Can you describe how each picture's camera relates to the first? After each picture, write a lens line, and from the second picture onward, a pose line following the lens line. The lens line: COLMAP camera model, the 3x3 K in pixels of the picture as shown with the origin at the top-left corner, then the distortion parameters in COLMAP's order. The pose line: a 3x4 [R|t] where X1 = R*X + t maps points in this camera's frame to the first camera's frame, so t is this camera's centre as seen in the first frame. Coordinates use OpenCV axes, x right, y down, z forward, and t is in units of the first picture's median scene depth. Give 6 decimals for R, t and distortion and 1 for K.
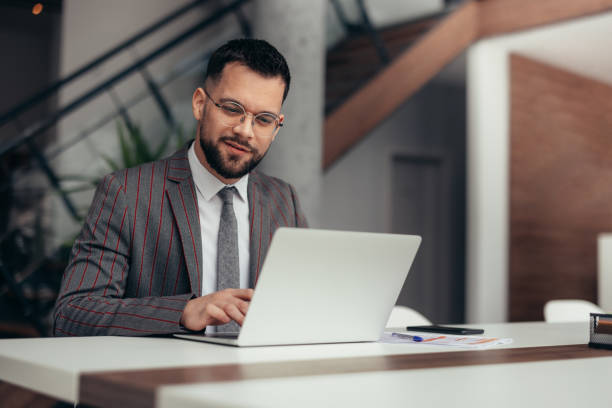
lens RADIAL K [[901.6, 0, 305.7], [0, 901.6, 204.0], [0, 0, 1]] dist [0.012542, 0.042794]
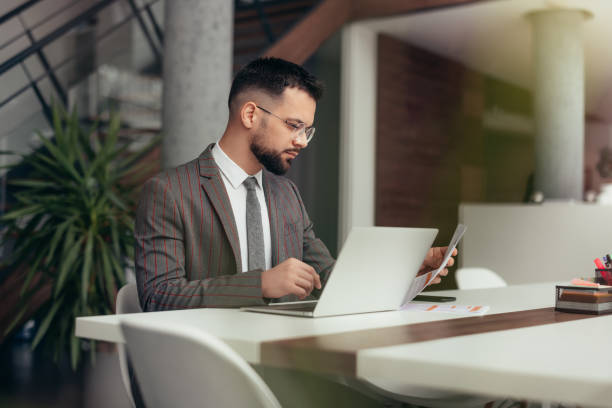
lens RADIAL K [[901.6, 0, 305.7], [0, 901.6, 204.0], [0, 0, 1]] dist [0.012542, 0.042794]
pose [[0.981320, 0.003678, 0.192348, -0.244988], [-0.012313, 0.998968, 0.043715, -0.042364], [-0.191988, -0.045267, 0.980353, -0.177257]]
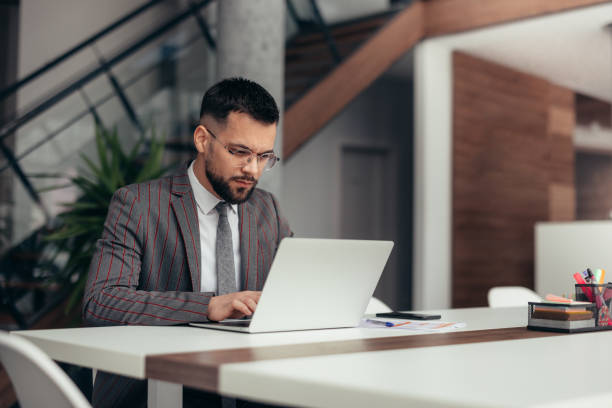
lens RADIAL K [[901.6, 0, 305.7], [0, 901.6, 204.0], [0, 0, 1]] dist [0.012542, 0.042794]
pose [[0.997919, -0.003638, 0.064380, -0.056240], [0.002537, 0.999849, 0.017186, -0.029090], [-0.064433, -0.016987, 0.997777, -0.172892]]
